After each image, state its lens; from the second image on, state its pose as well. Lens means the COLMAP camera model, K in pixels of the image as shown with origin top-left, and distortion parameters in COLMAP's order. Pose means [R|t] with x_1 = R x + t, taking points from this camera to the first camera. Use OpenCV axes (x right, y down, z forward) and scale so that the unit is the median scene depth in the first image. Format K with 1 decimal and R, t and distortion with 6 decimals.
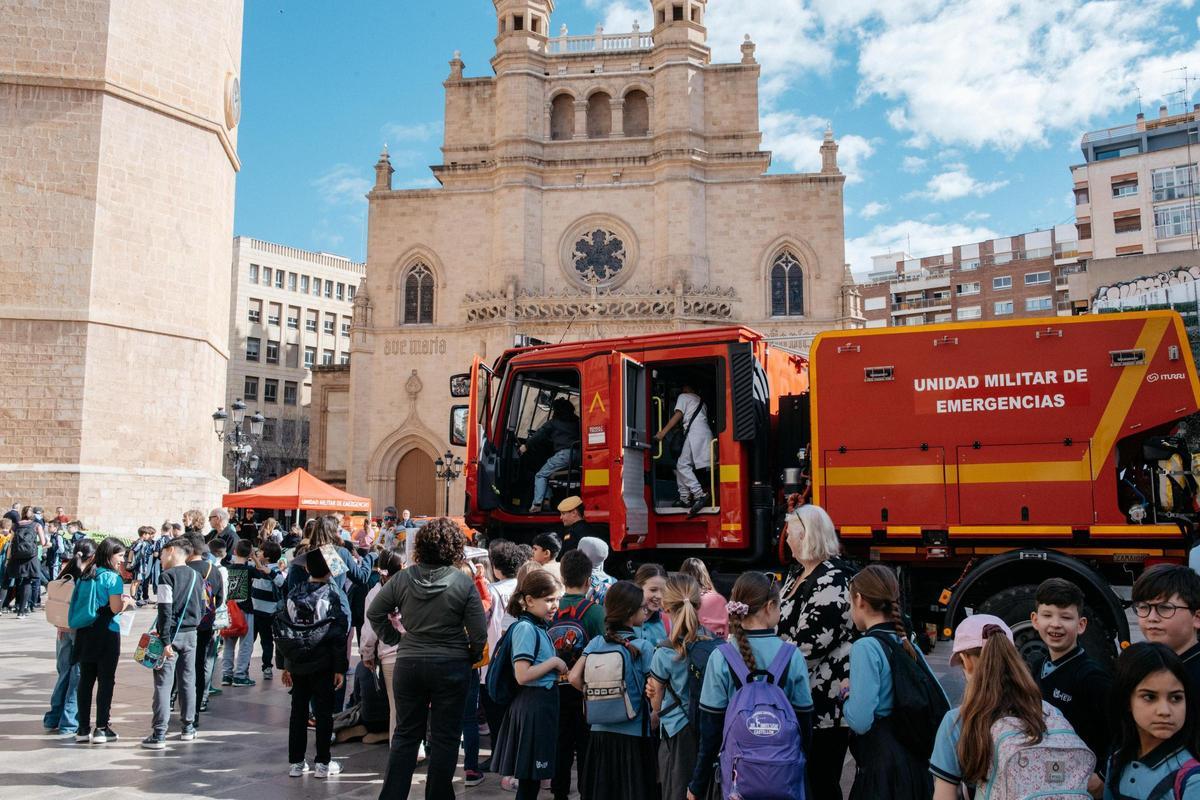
lens RADIAL K [[981.9, 0, 601.6], [0, 981.9, 388.2], [0, 0, 1]] dist [-0.065619, 0.062533]
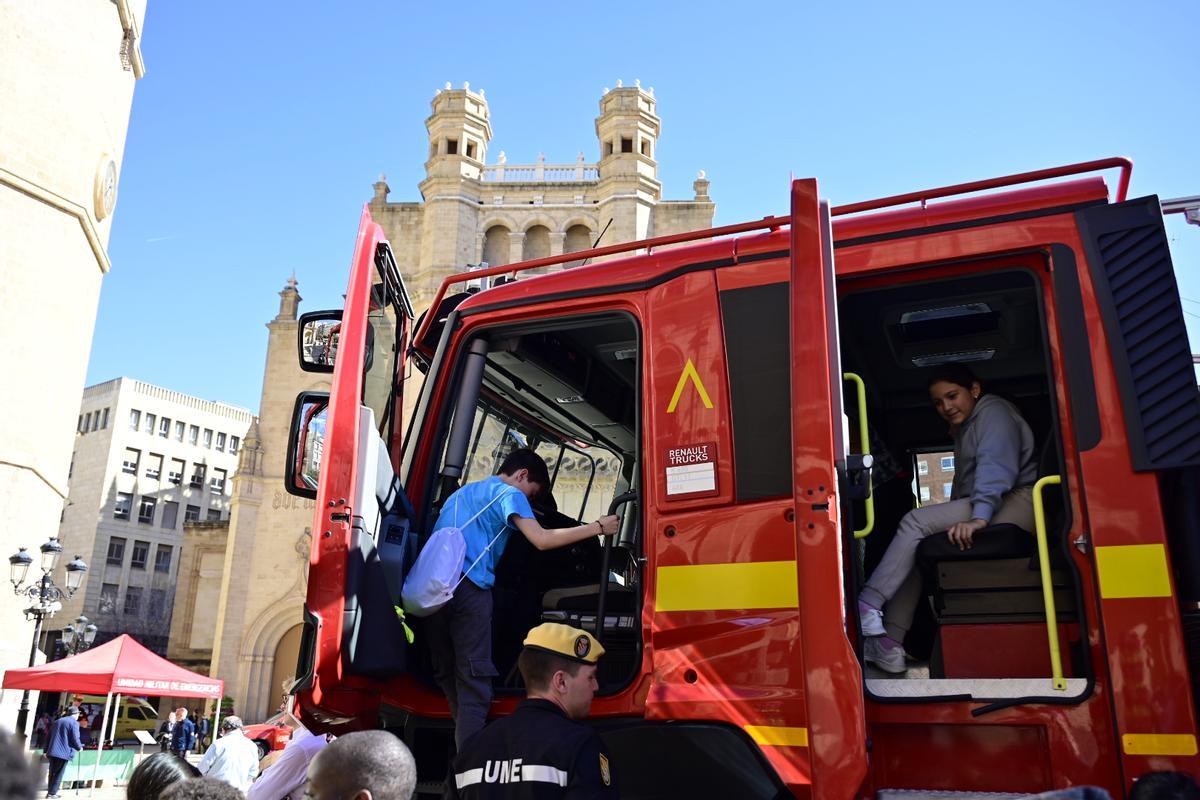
lens RADIAL K [[1007.6, 0, 588.5], [0, 1007.6, 383.8], [0, 0, 1]] dist [0.002688, -0.003296]
pose [[0.996987, 0.040544, 0.066133, -0.011809], [-0.027604, 0.982163, -0.185993, 0.014858], [-0.072494, 0.183607, 0.980323, 0.107637]]
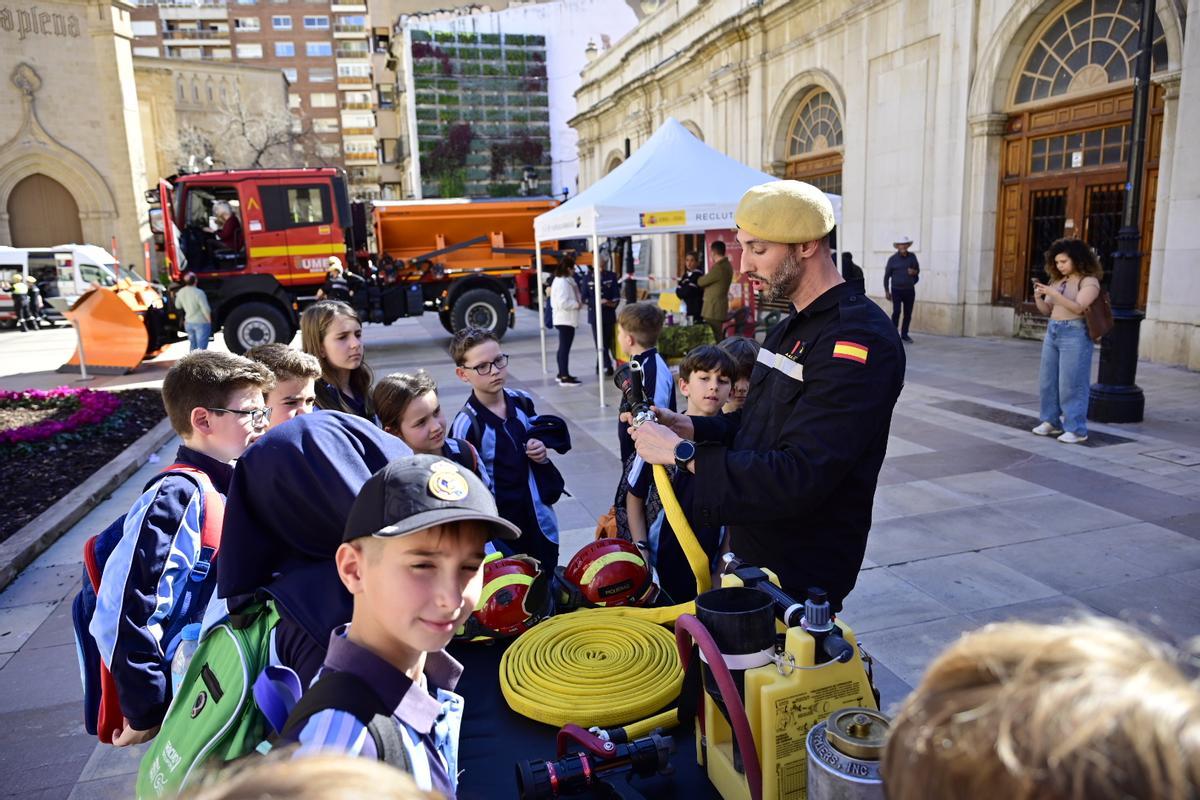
lens RADIAL K [[802.9, 0, 595.4], [0, 802.9, 396.5], [0, 0, 1]] dist [-0.006572, 0.000841]
pose [[0.723124, -0.150947, 0.674023, 0.058134], [-0.057170, 0.959401, 0.276192, 0.029228], [-0.688348, -0.238255, 0.685136, 0.226548]]
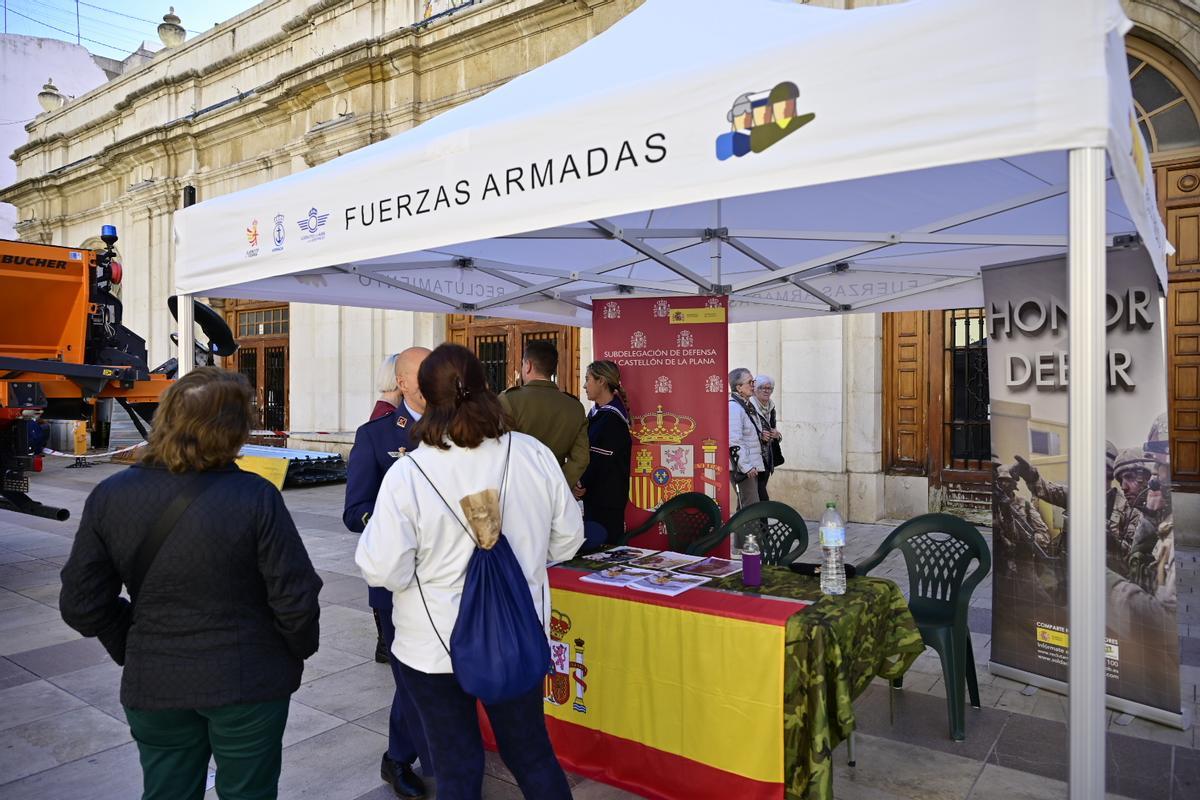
lens RADIAL K [[804.5, 0, 603.9], [0, 804.5, 390.8], [0, 0, 1]] dist [-0.001906, -0.004875]
pose [[0.149767, -0.002066, 0.988719, 0.141590], [-0.126599, 0.991726, 0.021248, 0.049629], [-0.980583, -0.128353, 0.148266, 0.348357]]
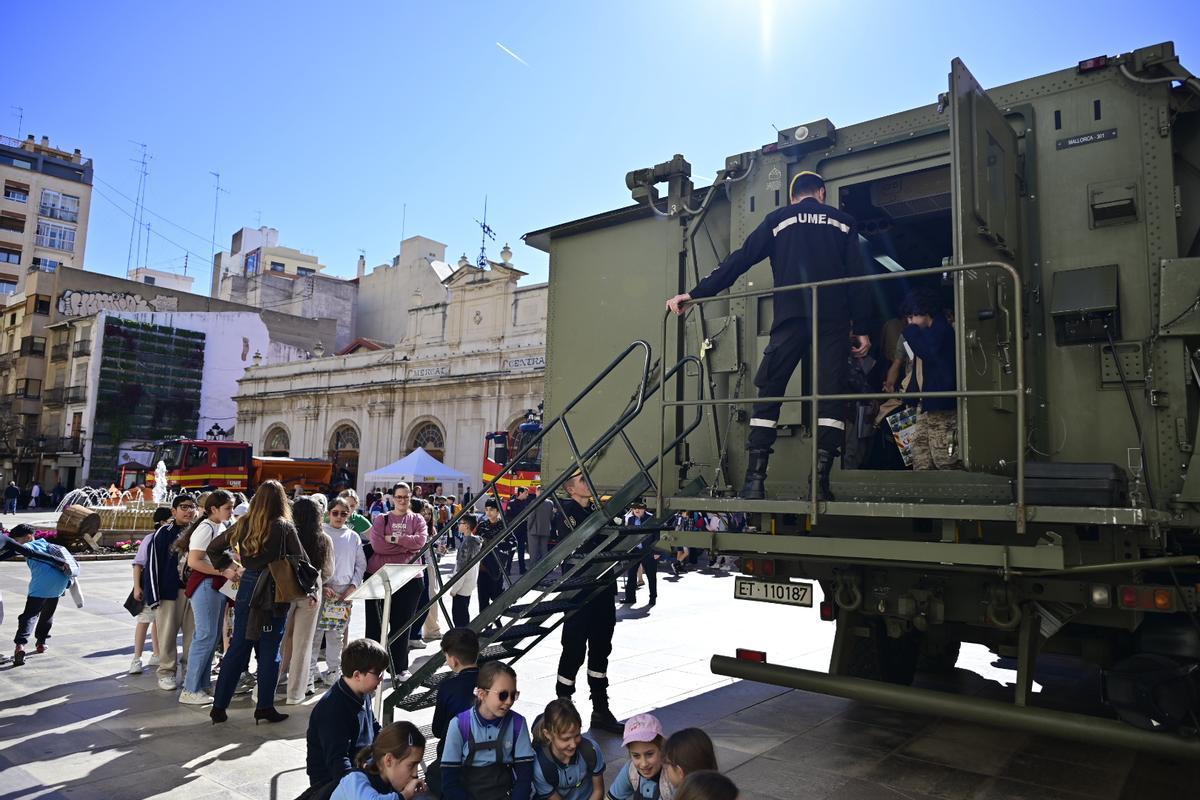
lens RADIAL K [[804.5, 0, 603.9], [0, 804.5, 390.8], [0, 0, 1]] dist [-0.001906, -0.004875]
pose [[0.169490, 0.126500, 0.977380, -0.353657], [-0.160562, 0.982022, -0.099258, 0.014331], [-0.972365, -0.140107, 0.186754, 0.119770]]
